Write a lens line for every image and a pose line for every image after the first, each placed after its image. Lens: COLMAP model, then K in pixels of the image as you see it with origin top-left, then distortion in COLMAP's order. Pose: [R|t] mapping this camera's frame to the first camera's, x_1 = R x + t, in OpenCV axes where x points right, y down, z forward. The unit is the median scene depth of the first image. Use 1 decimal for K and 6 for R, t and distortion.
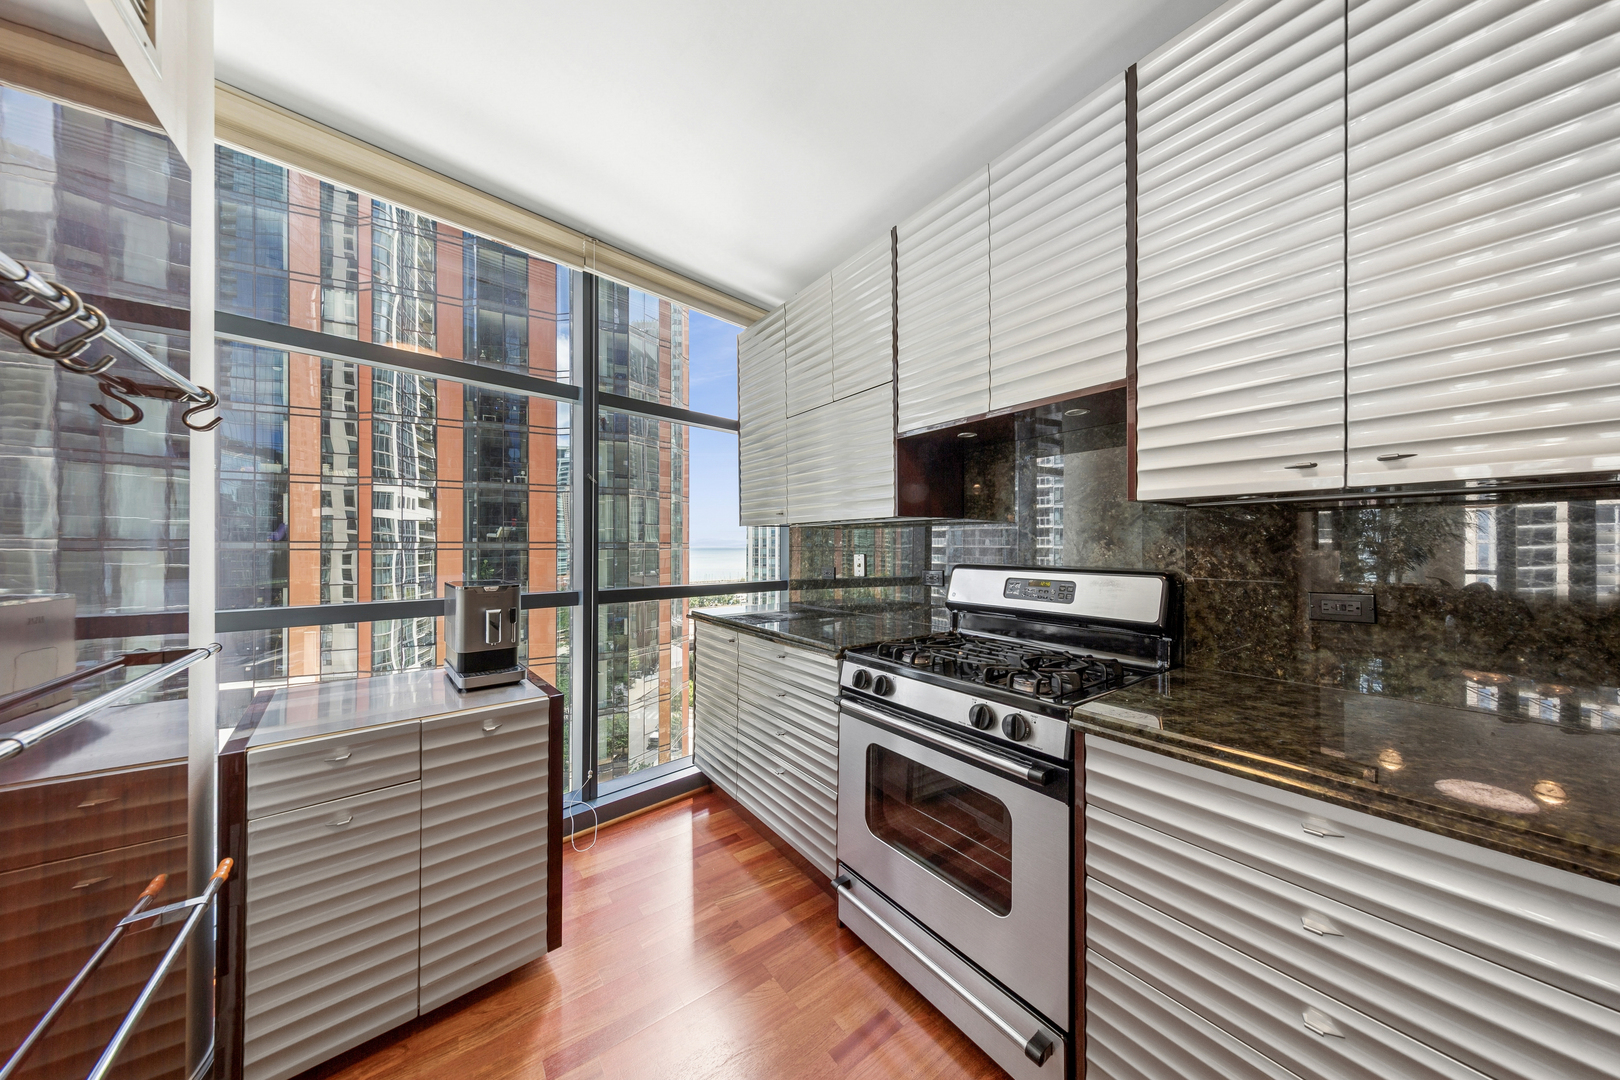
lens RADIAL K [[516.5, 0, 817.2], [0, 516.5, 541.5], [0, 0, 1]] dist [0.002606, -0.000080]
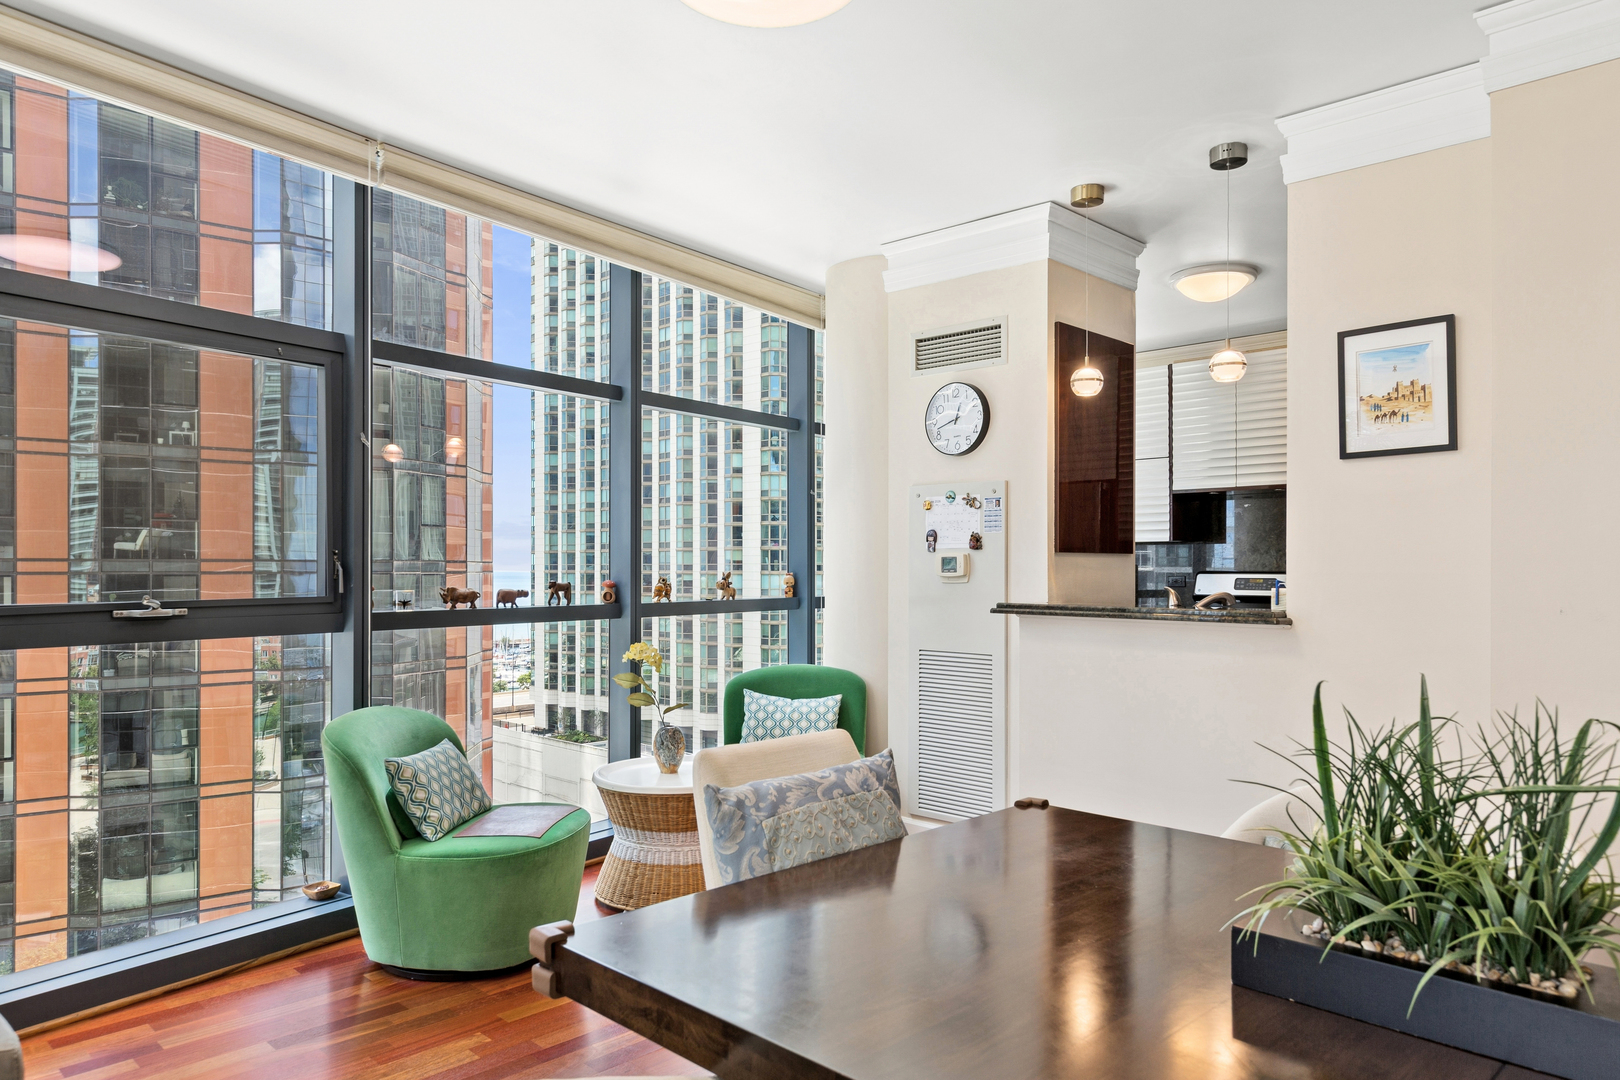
lens RADIAL K [[1070.3, 0, 826.0], [0, 1070.3, 568.7], [0, 0, 1]] dist [-0.006690, -0.000742]
pose [[0.987526, -0.000375, 0.157457, -0.109214], [-0.000991, 0.999963, 0.008597, 0.000830], [-0.157455, -0.008645, 0.987488, -0.162631]]
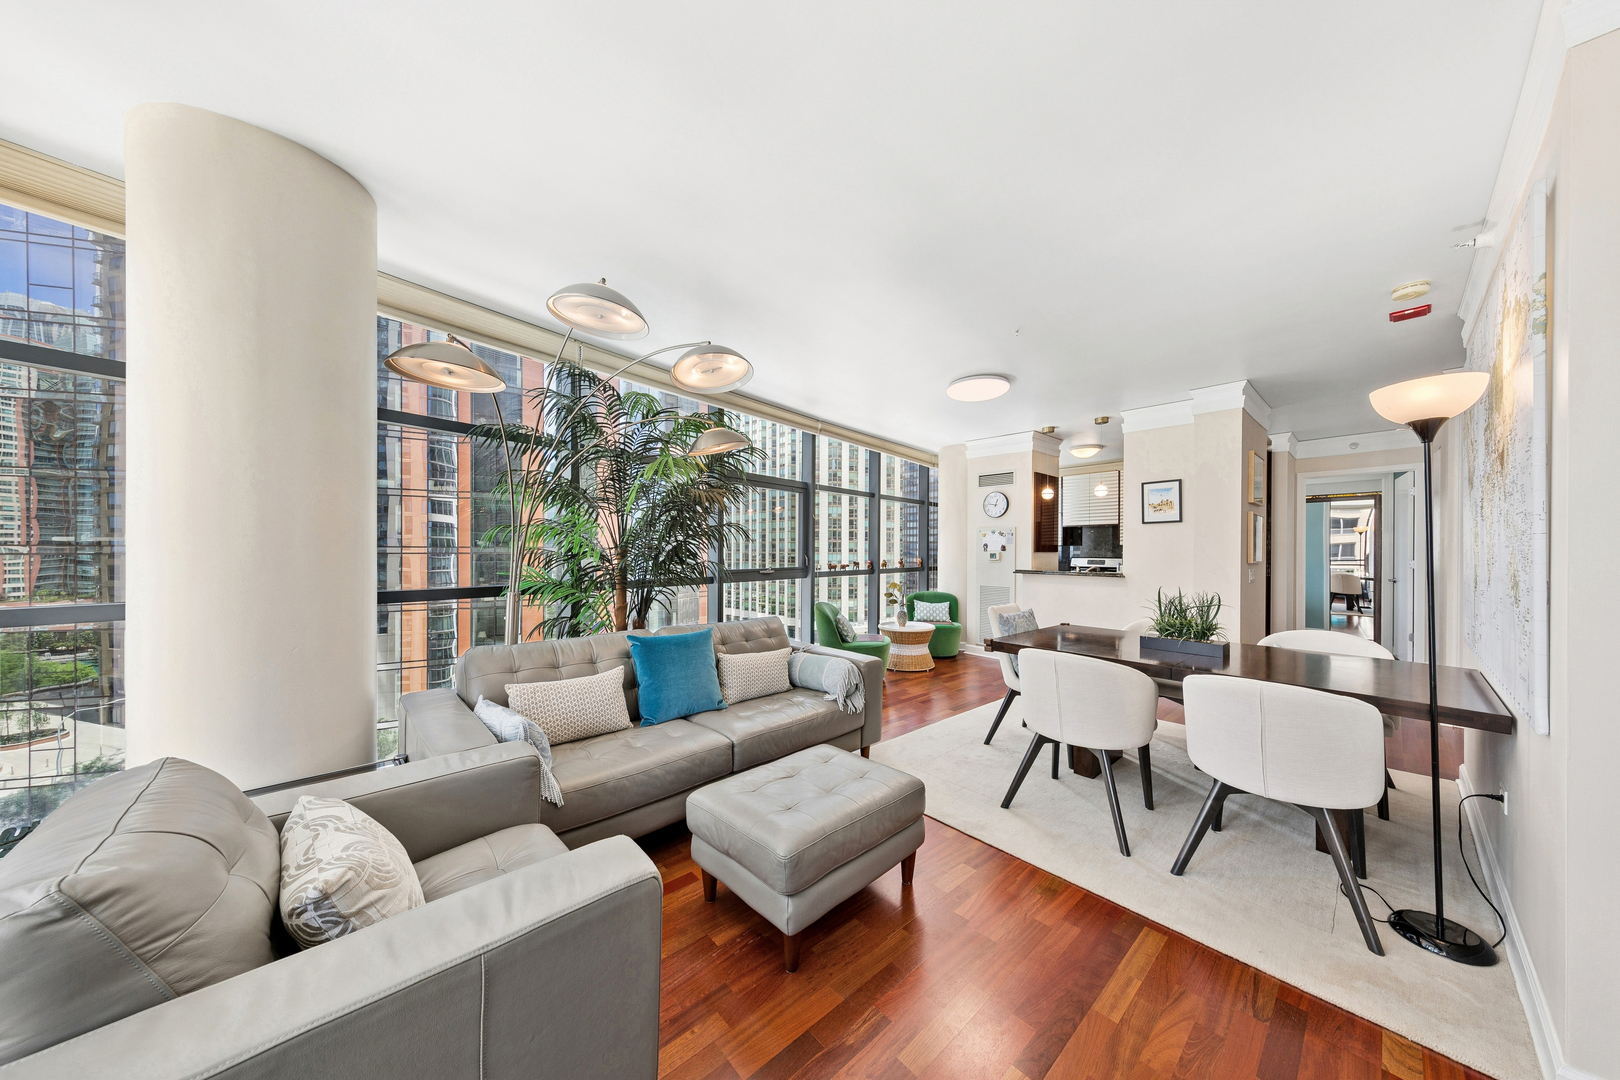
lens RADIAL K [[516.5, 0, 821.4], [0, 516.5, 554.1], [0, 0, 1]] dist [0.002606, -0.000080]
pose [[0.995585, 0.000020, 0.093865, -0.167384], [-0.001432, 0.999887, 0.014971, -0.002920], [-0.093854, -0.015040, 0.995472, -0.228824]]
